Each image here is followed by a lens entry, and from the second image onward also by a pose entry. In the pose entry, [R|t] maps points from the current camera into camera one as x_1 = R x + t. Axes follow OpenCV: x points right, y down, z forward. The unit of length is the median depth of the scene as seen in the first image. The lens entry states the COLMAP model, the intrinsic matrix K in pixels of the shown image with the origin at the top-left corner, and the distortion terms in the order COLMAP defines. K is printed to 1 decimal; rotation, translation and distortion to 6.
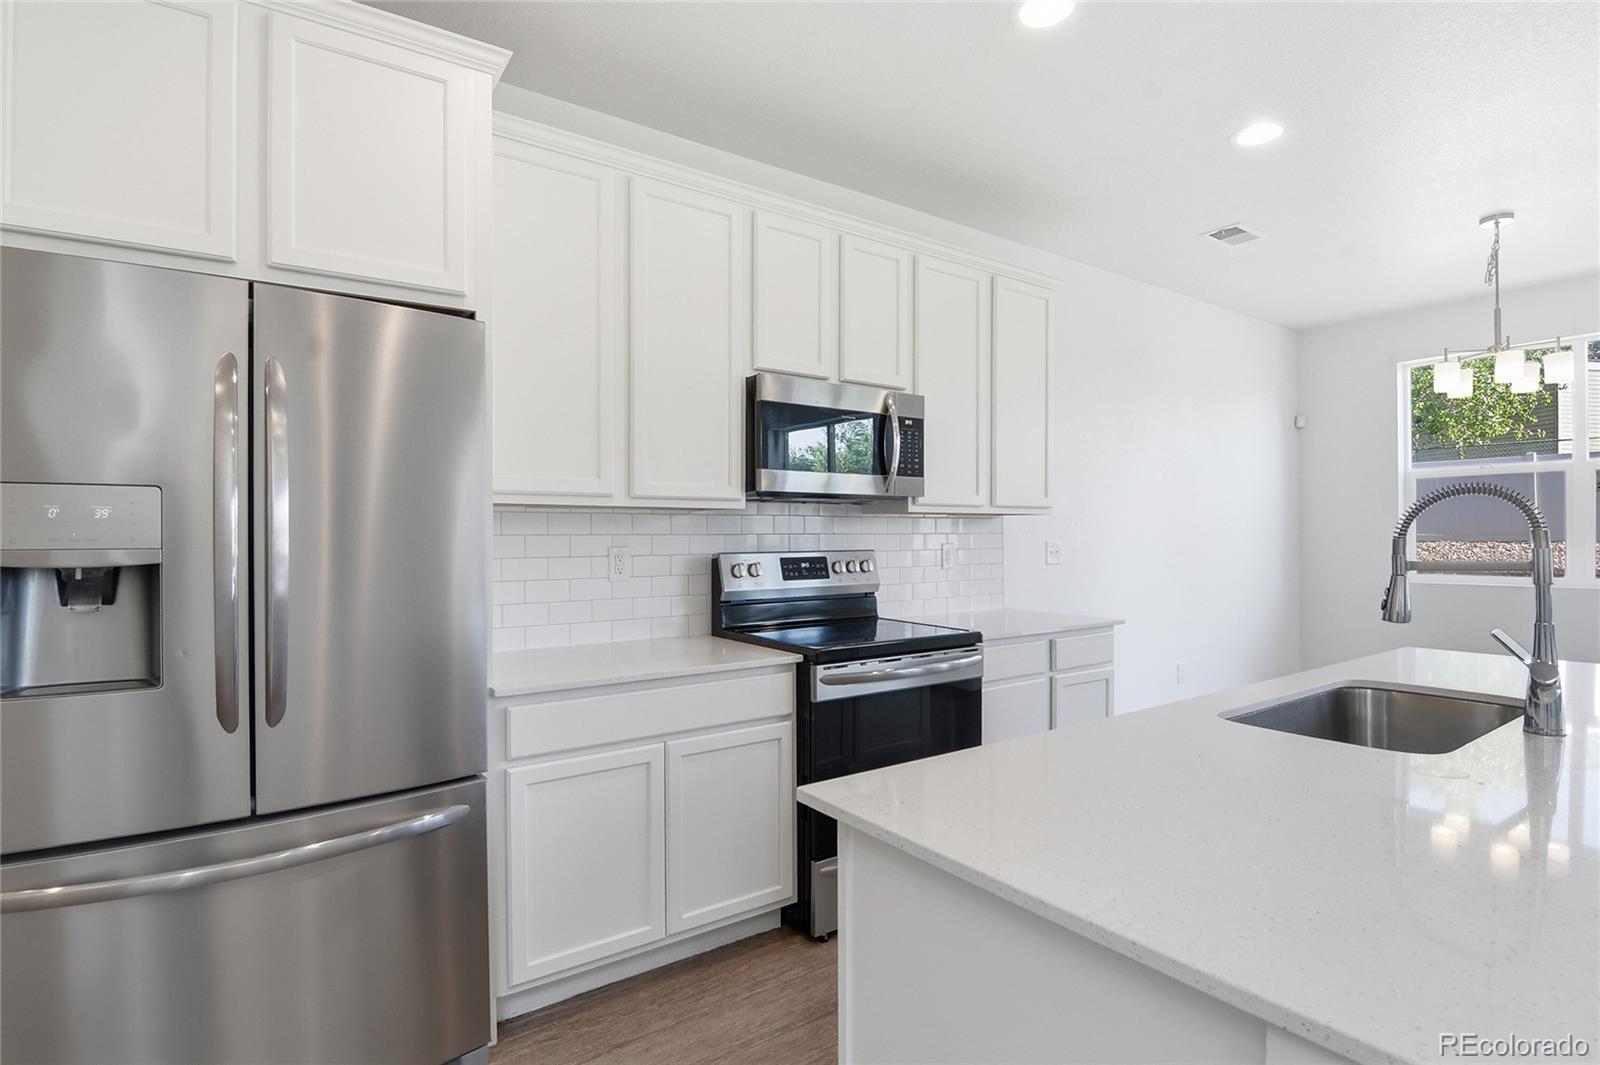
lens RADIAL K [[800.8, 0, 823.3], [0, 800.8, 541.9], [0, 0, 1]] dist [-0.015345, -0.004250]
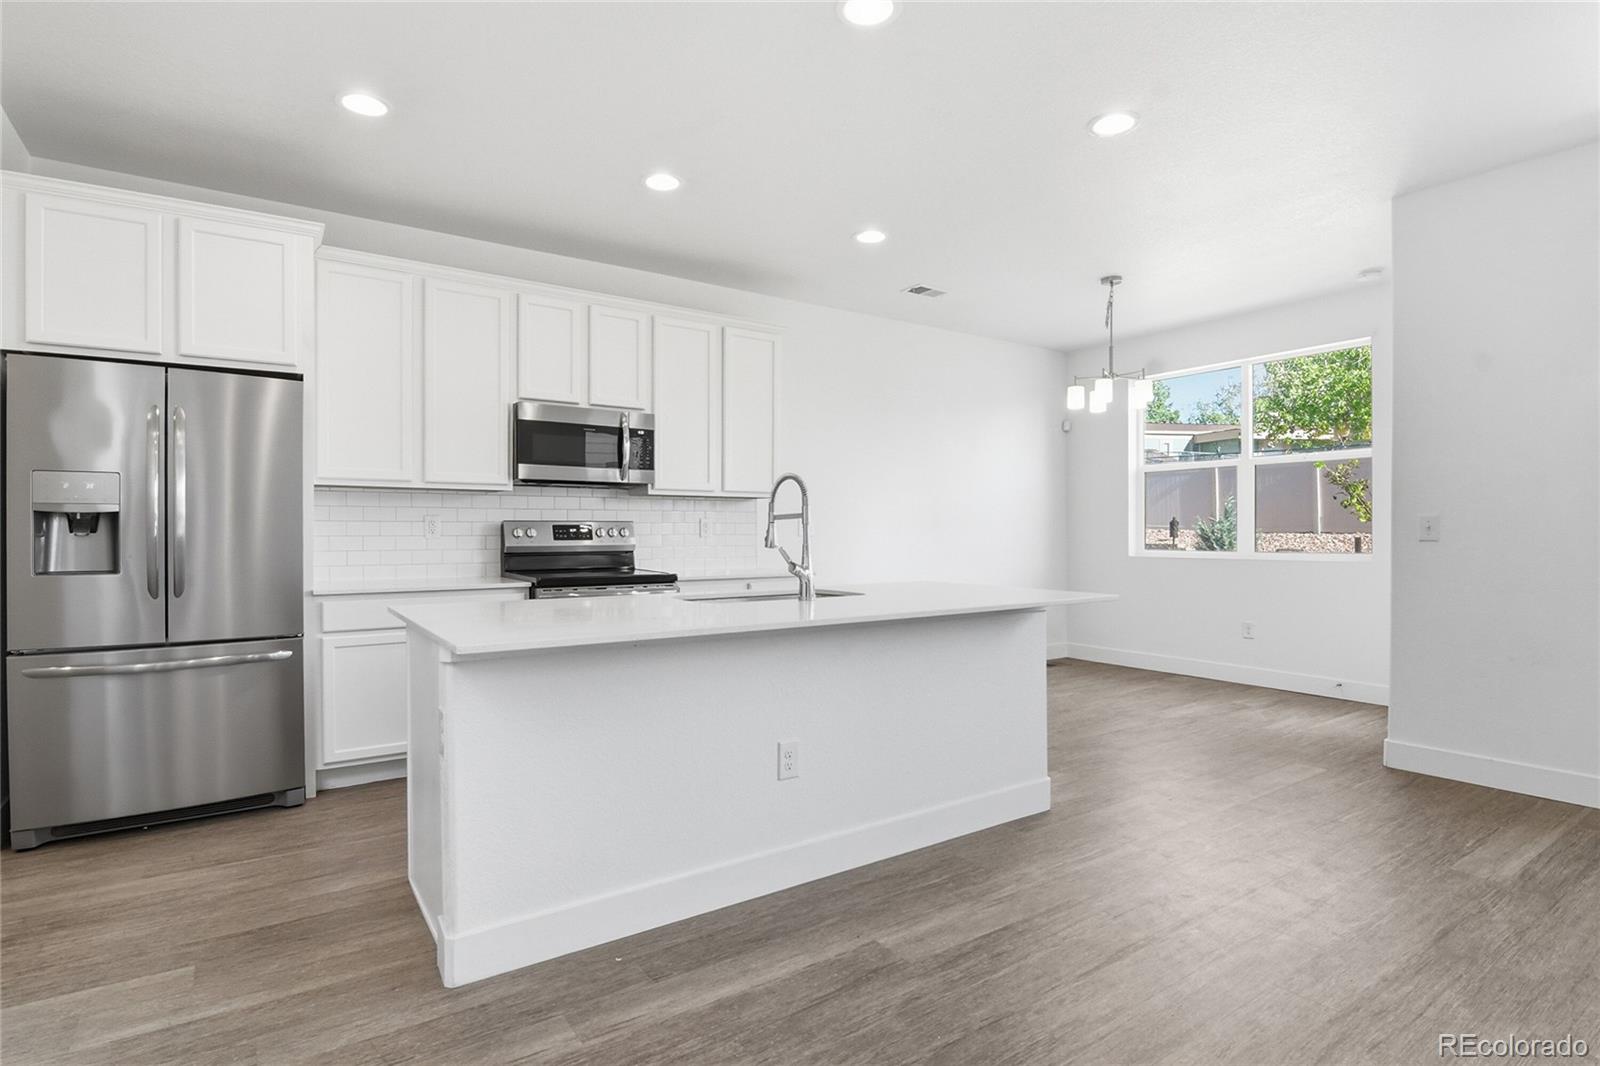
lens RADIAL K [[800.8, 0, 813.0], [0, 800.8, 540.0], [0, 0, 1]] dist [-0.015345, -0.004250]
pose [[0.999855, 0.005080, -0.016226, 0.502197], [-0.004992, 0.999973, 0.005440, 0.041814], [0.016253, -0.005358, 0.999854, -0.511372]]
